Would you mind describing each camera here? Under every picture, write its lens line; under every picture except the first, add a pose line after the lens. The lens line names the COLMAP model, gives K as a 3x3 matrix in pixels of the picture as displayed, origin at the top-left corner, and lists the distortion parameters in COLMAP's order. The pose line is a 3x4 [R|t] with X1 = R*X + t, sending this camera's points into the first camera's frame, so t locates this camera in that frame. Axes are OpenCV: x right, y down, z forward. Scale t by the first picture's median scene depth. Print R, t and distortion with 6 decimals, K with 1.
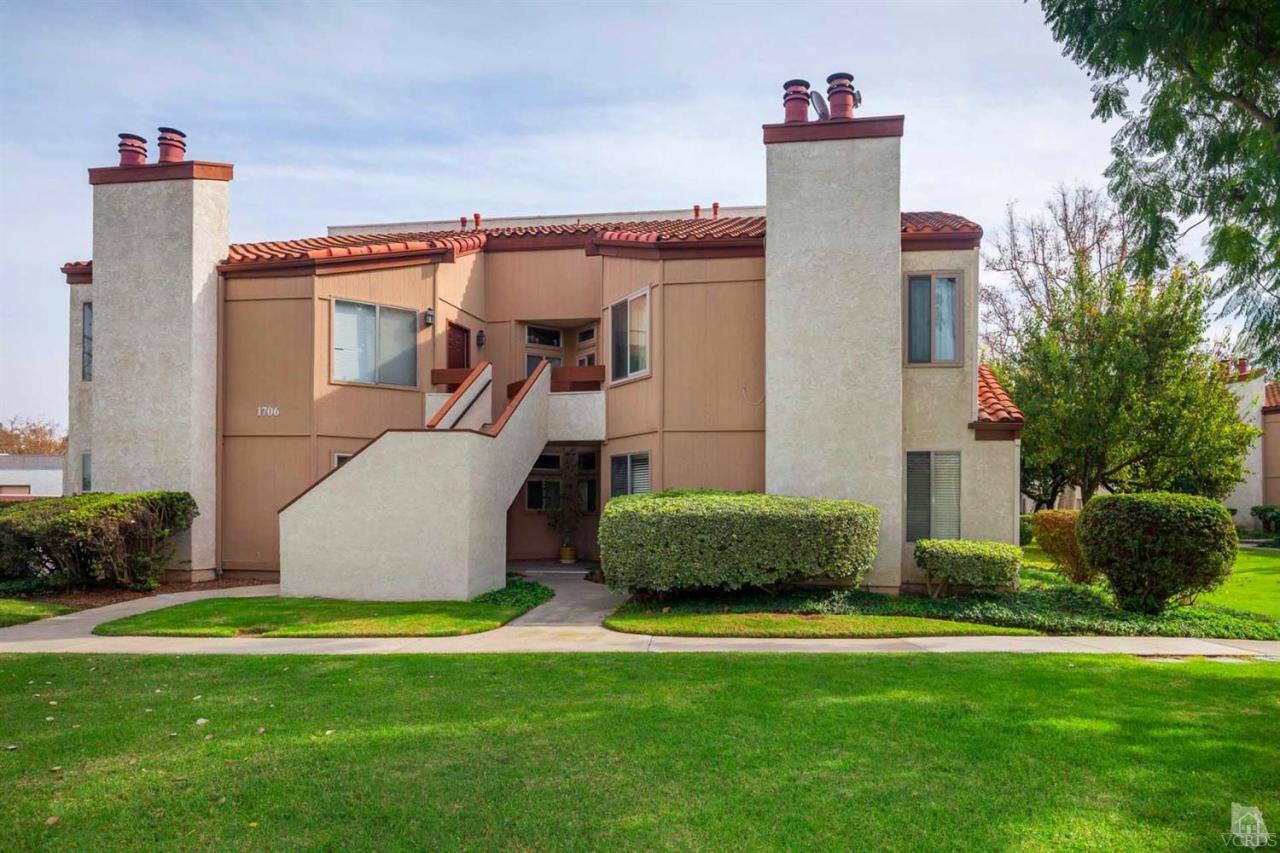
lens RADIAL K [[789.4, 0, 760.6], [0, 789.4, 486.8], [0, 0, 1]] dist [-0.004765, 0.000216]
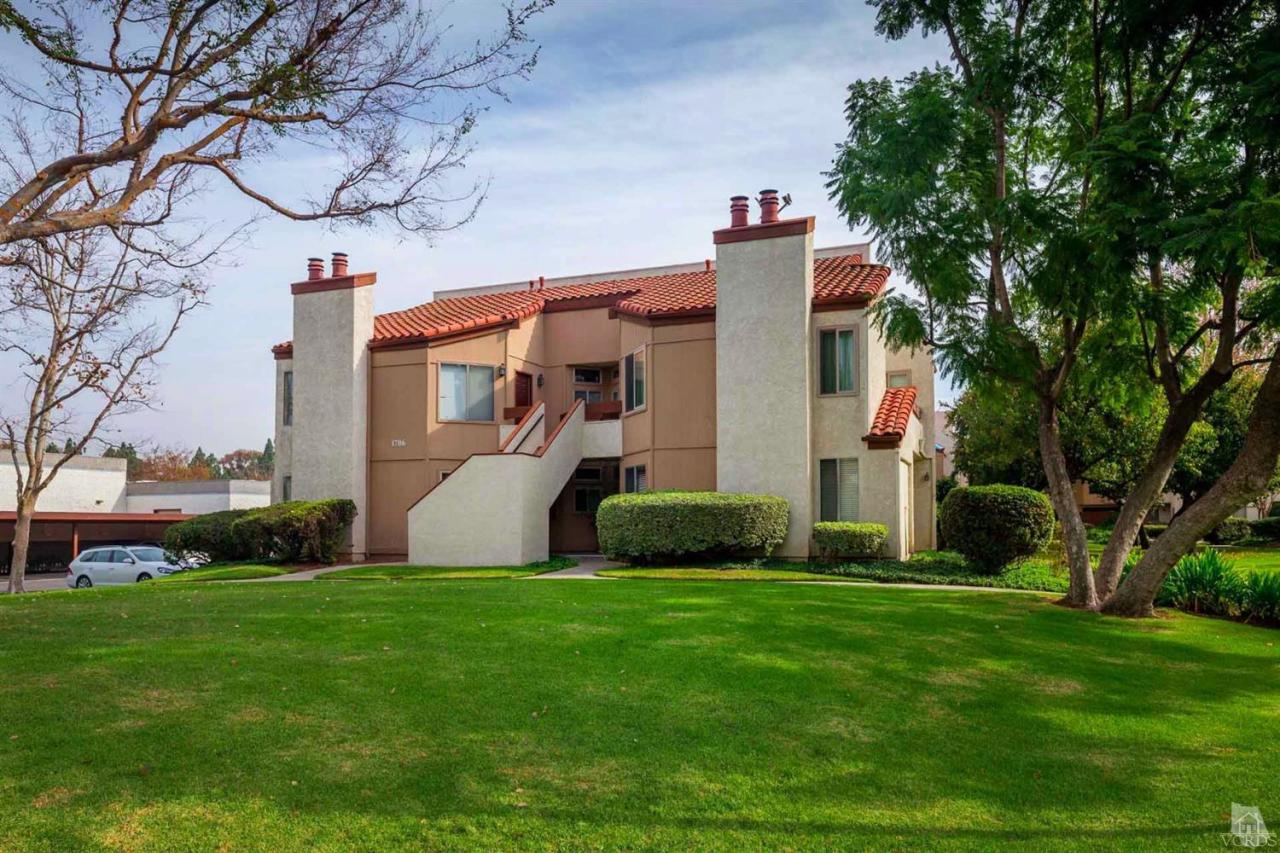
lens RADIAL K [[1077.4, 0, 639.1], [0, 1077.4, 427.5], [0, 0, 1]] dist [0.010595, 0.000612]
pose [[0.953763, -0.036198, -0.298373, 0.385010], [0.013397, 0.996854, -0.078113, 0.035979], [0.300262, 0.070504, 0.951248, -0.748013]]
